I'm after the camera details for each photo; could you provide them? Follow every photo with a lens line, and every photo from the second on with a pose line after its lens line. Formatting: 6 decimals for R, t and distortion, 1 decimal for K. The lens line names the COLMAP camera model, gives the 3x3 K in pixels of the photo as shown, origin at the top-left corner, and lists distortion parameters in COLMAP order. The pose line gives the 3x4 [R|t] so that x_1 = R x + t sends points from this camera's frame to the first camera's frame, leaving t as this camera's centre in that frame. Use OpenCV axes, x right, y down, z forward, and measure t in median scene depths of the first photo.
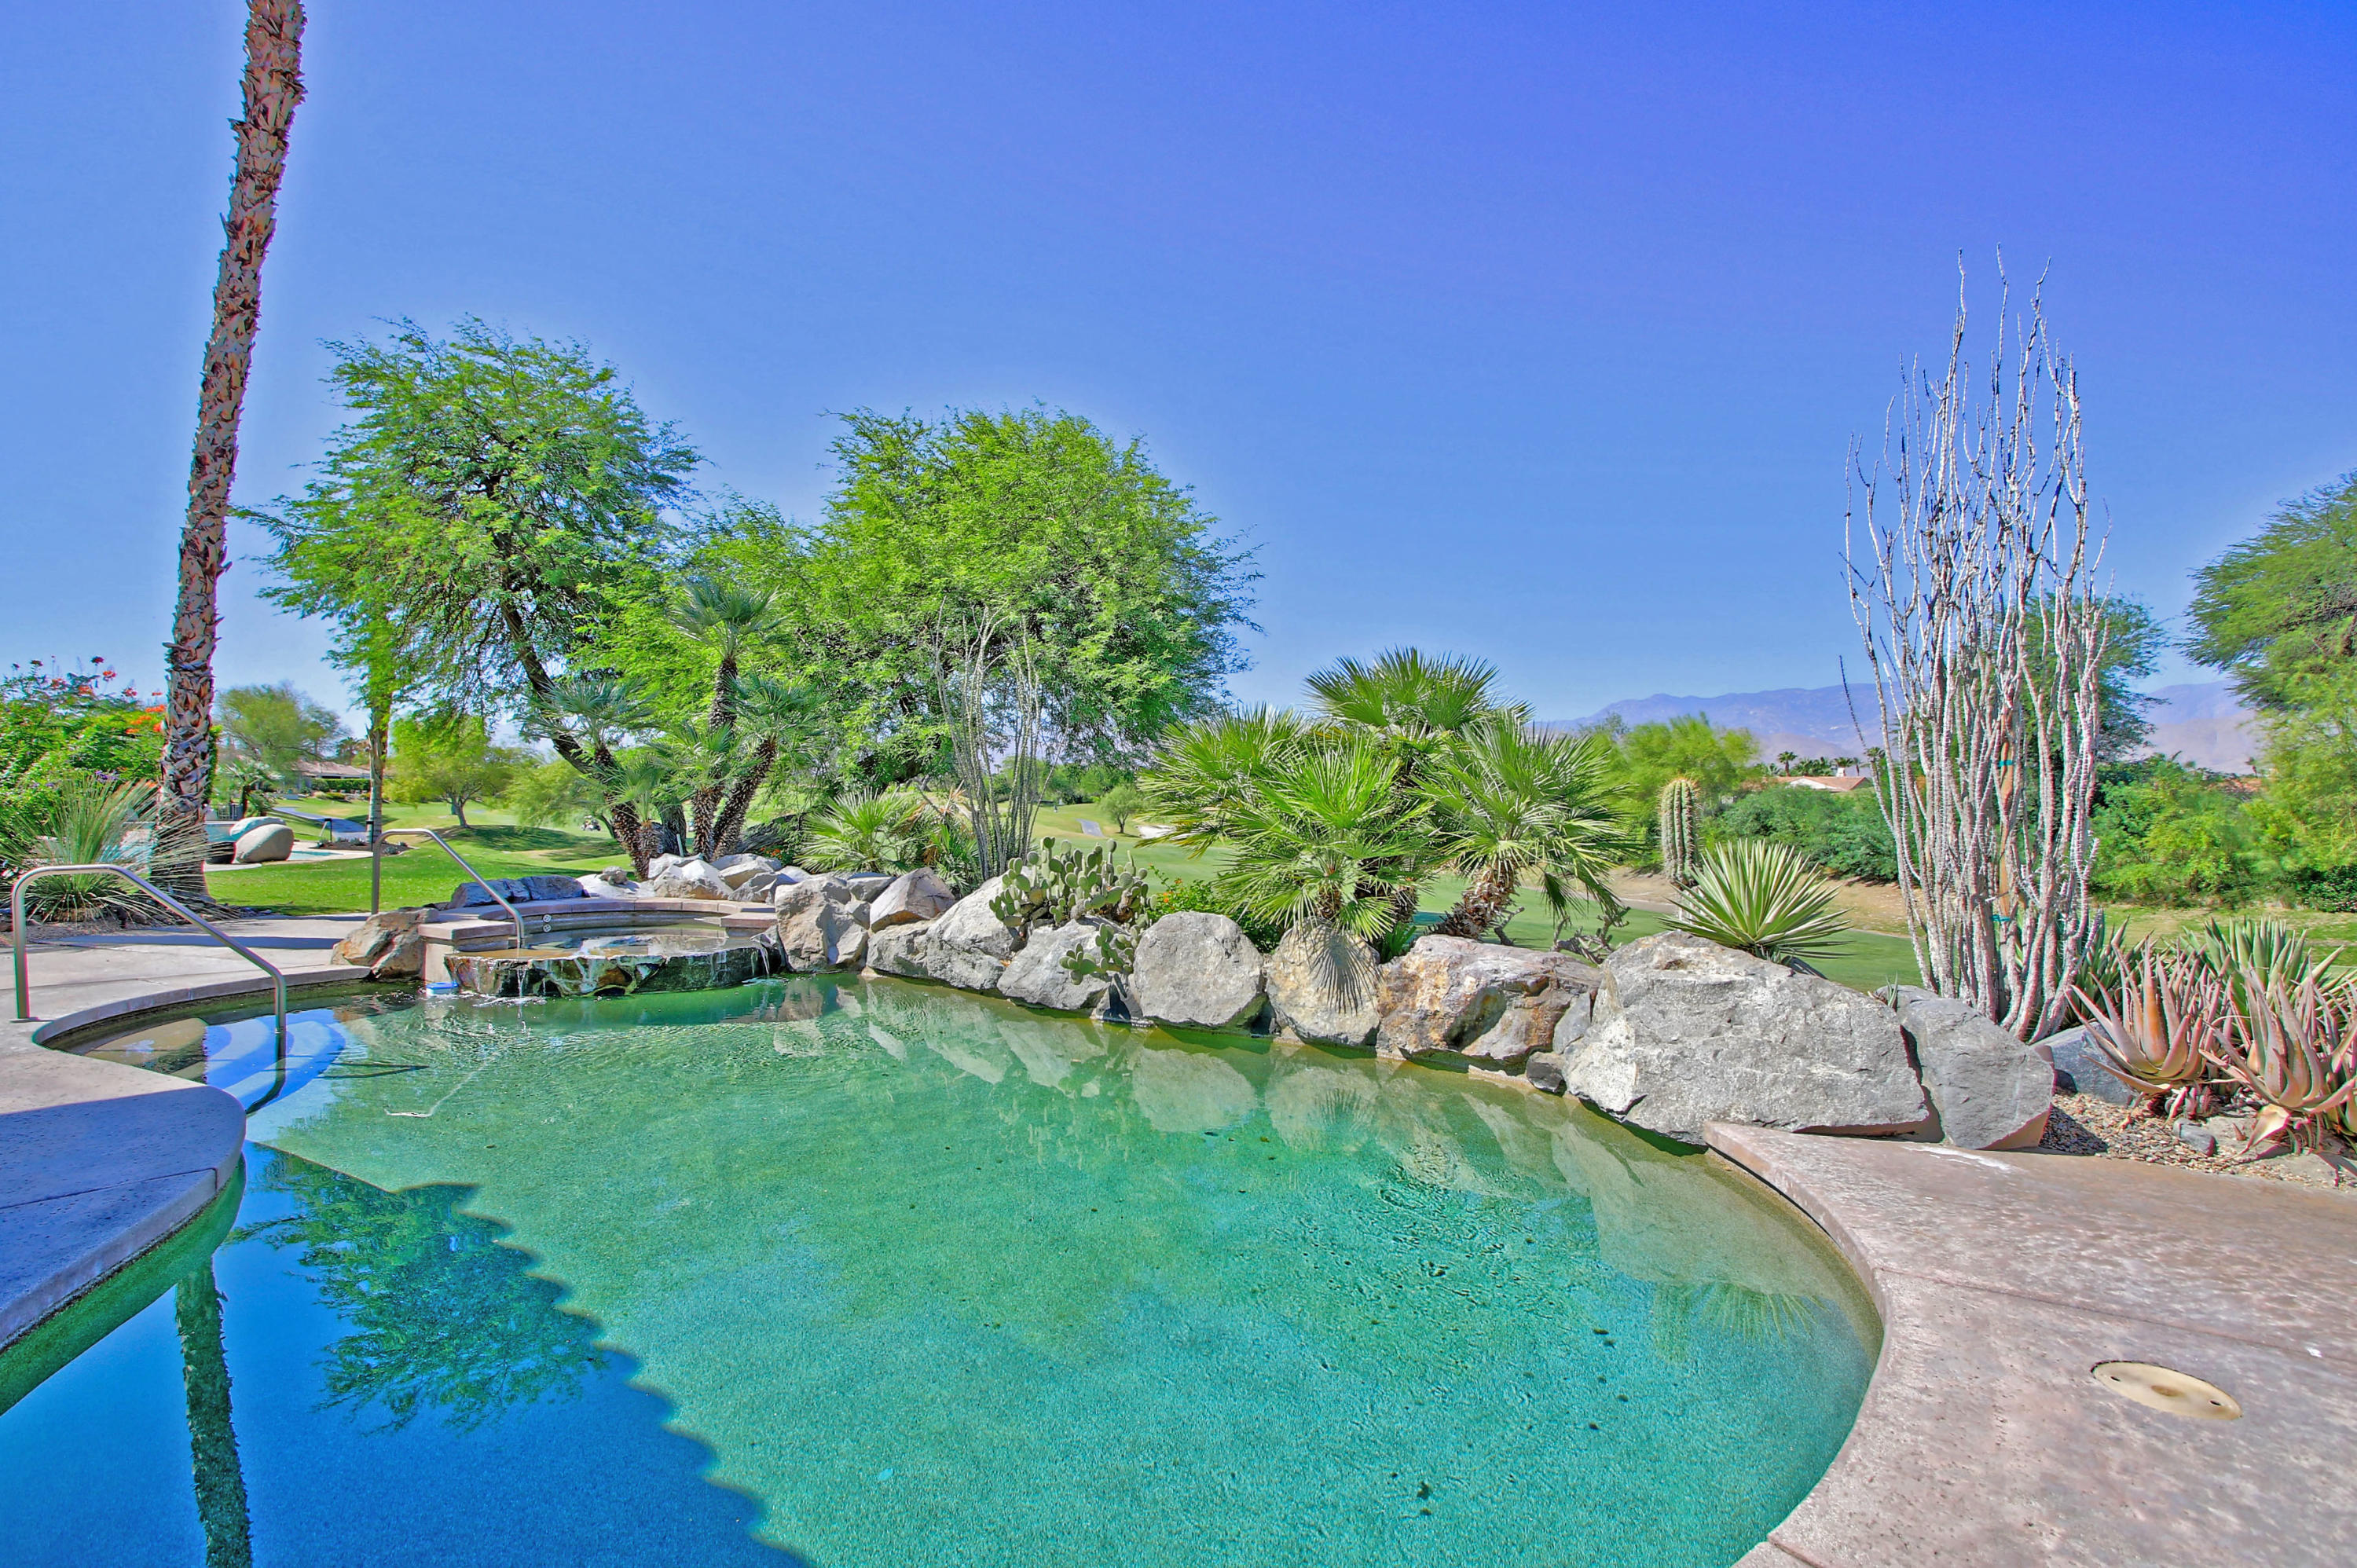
lens RADIAL K [[1140.0, 0, 1176.7], [0, 1140.0, 788.3], [0, 0, 1]] dist [-0.002399, -0.000125]
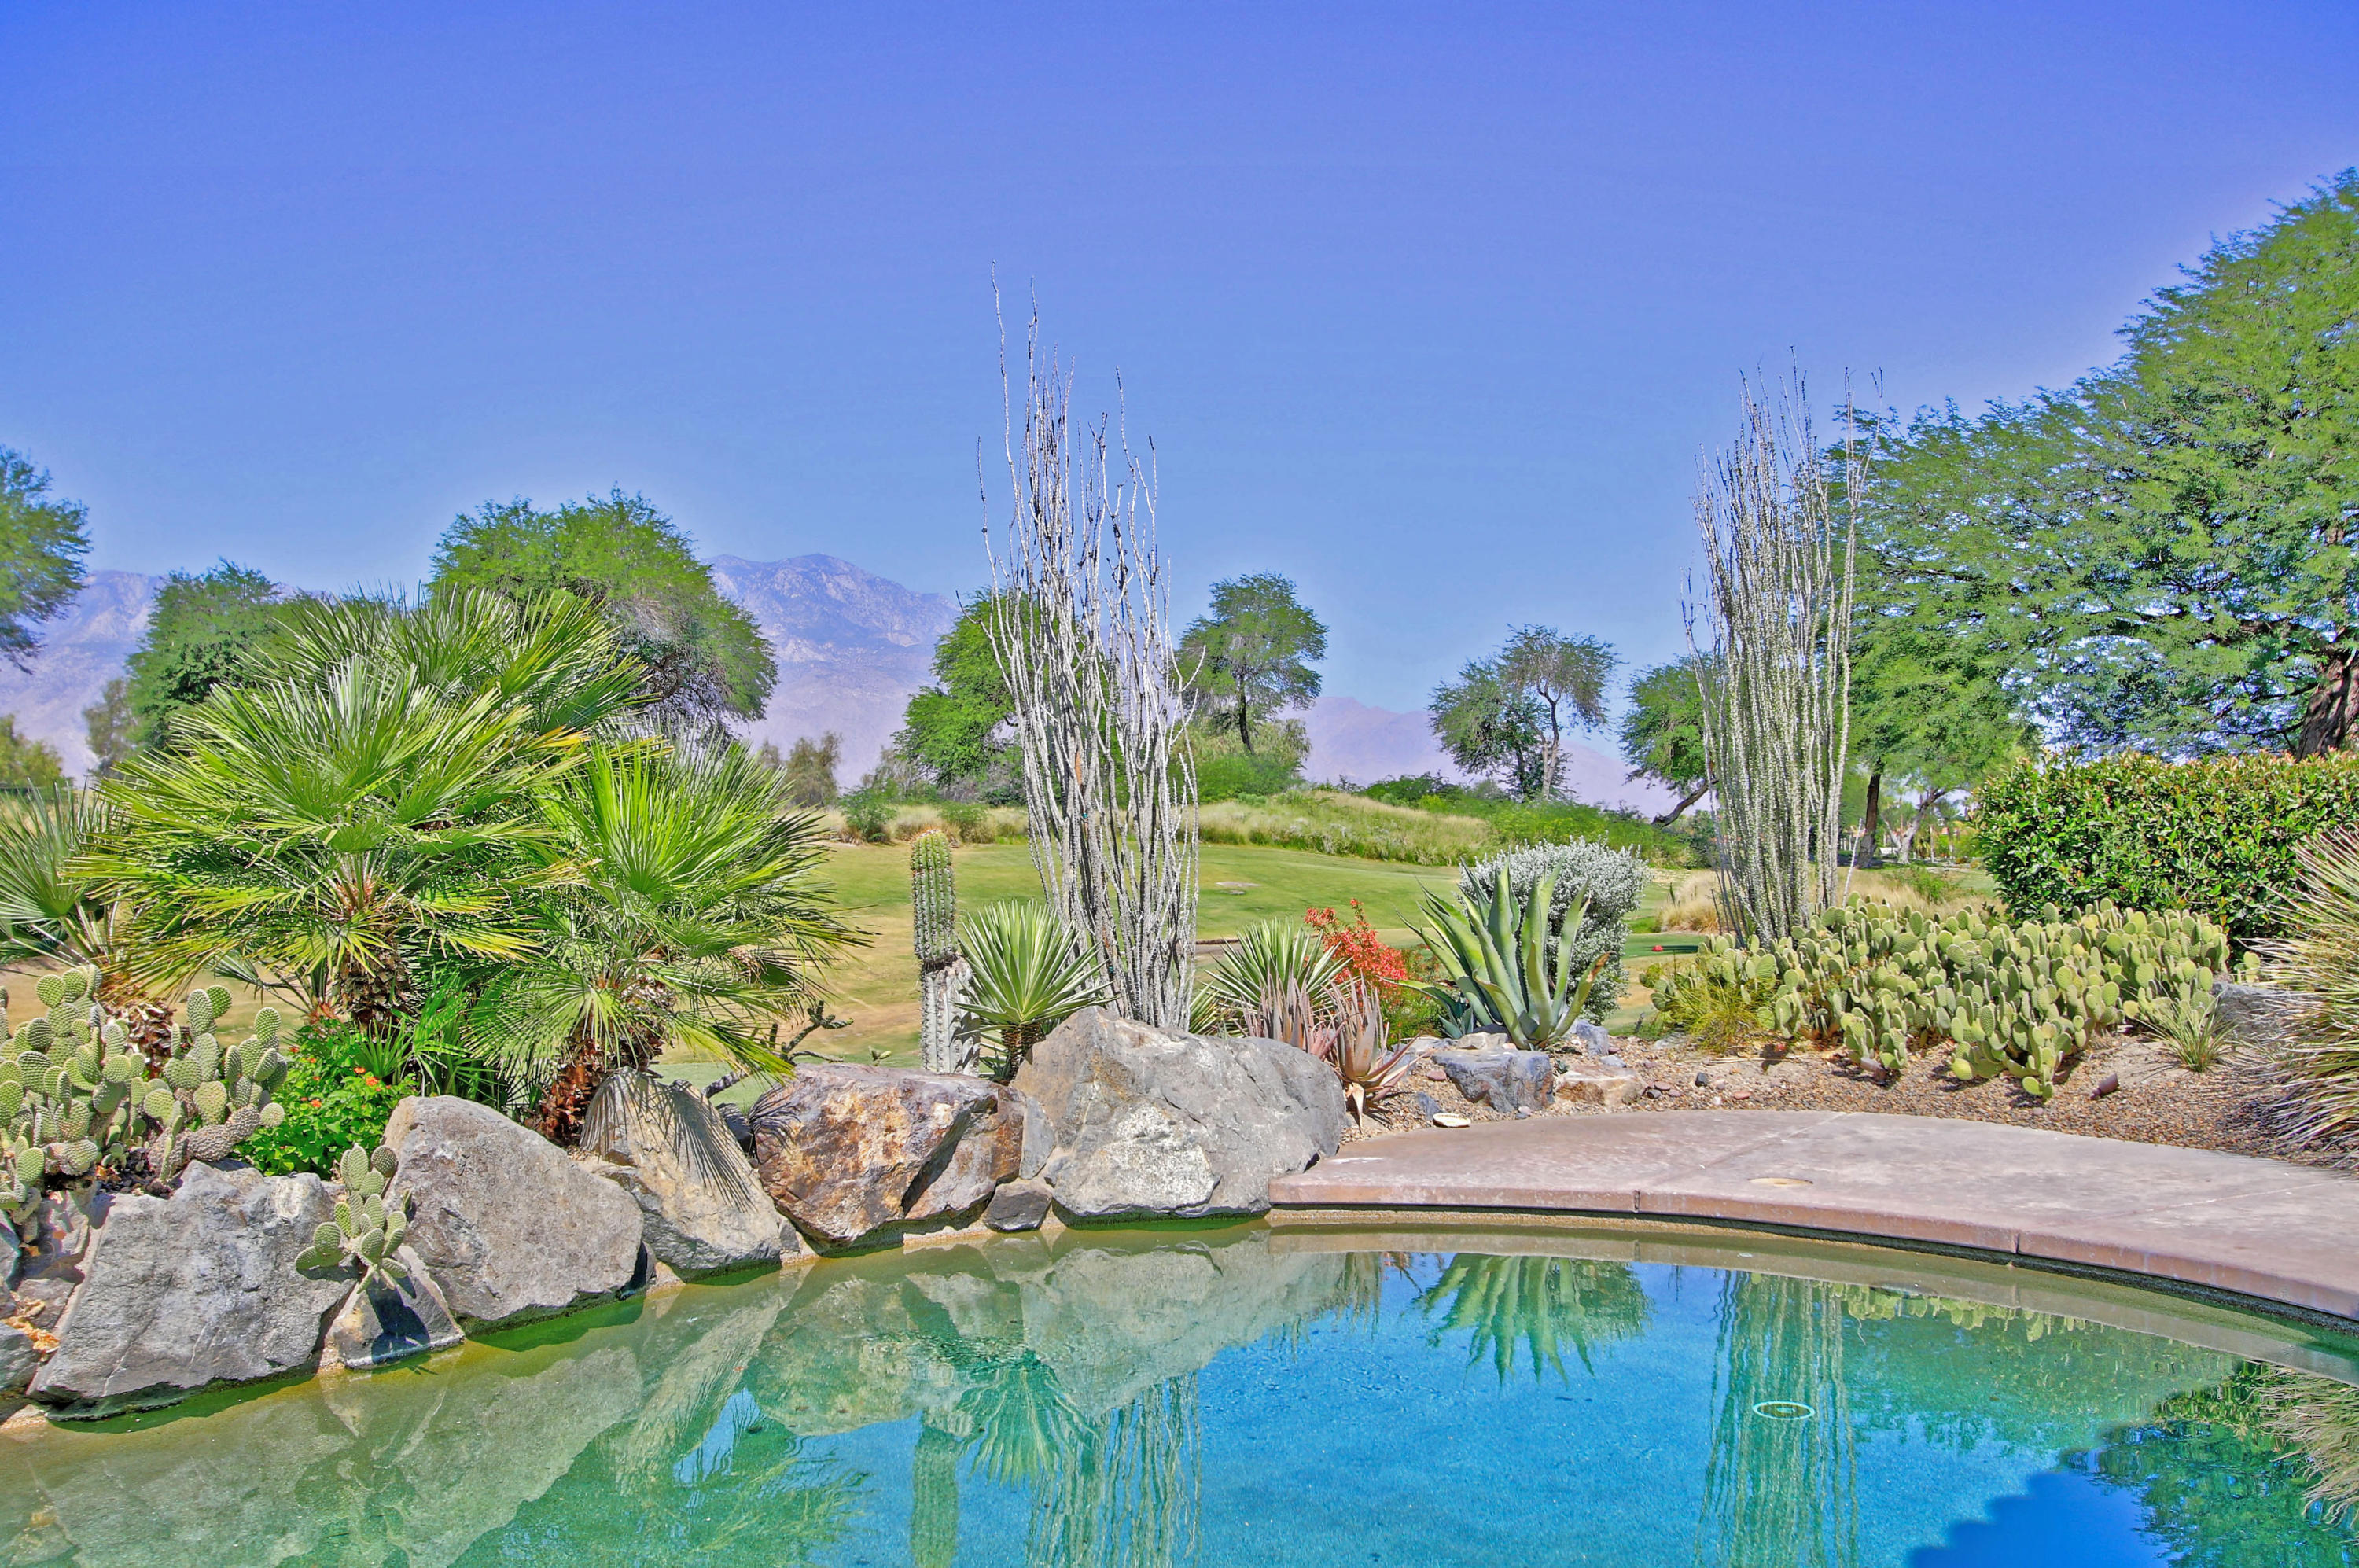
lens RADIAL K [[2354.2, 0, 1180.9], [0, 2354.2, 789.8], [0, 0, 1]] dist [0.017817, 0.000000]
pose [[-0.017435, 0.017844, 0.999689, -1.107352], [-0.009284, 0.999795, -0.018008, -0.006295], [-0.999805, -0.009595, -0.017266, 0.787083]]
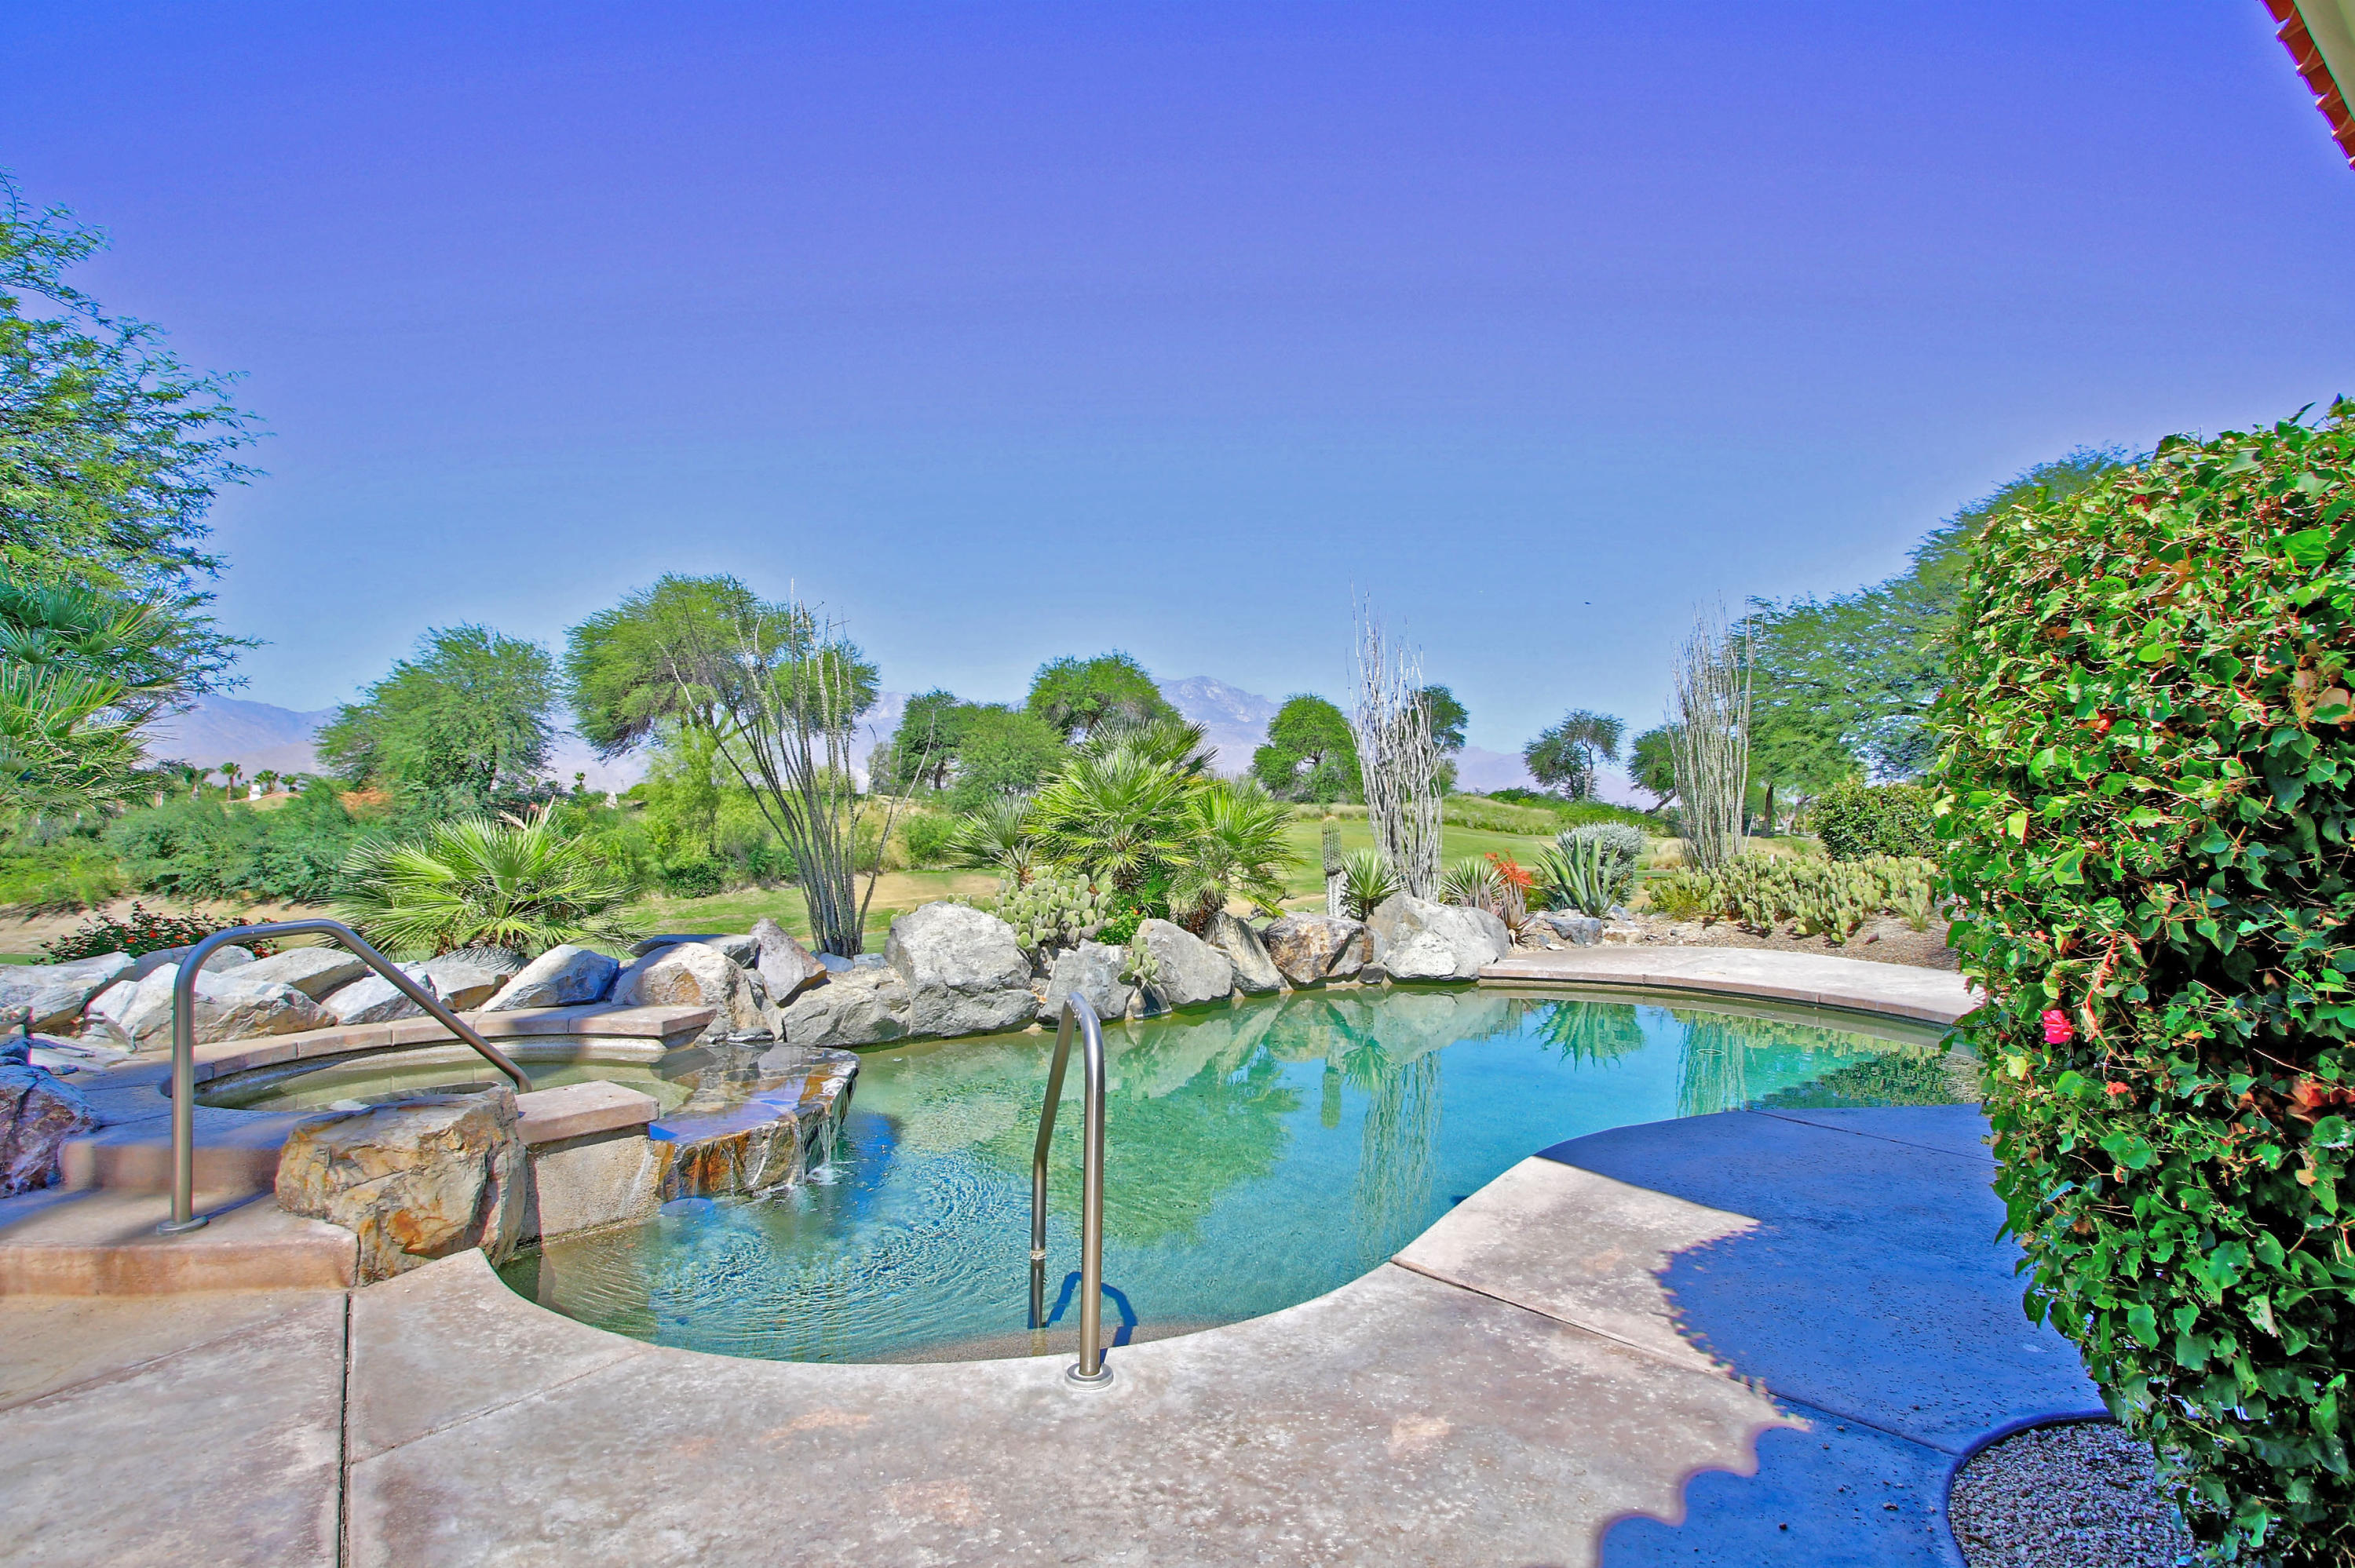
lens RADIAL K [[1196.3, 0, 1169.6], [0, 1196.3, 801.6], [0, 0, 1]] dist [-0.002820, 0.000518]
pose [[0.161869, 0.012083, 0.986738, -1.428963], [-0.013381, 0.999860, -0.010049, -0.007212], [-0.986721, -0.011577, 0.162009, 0.867591]]
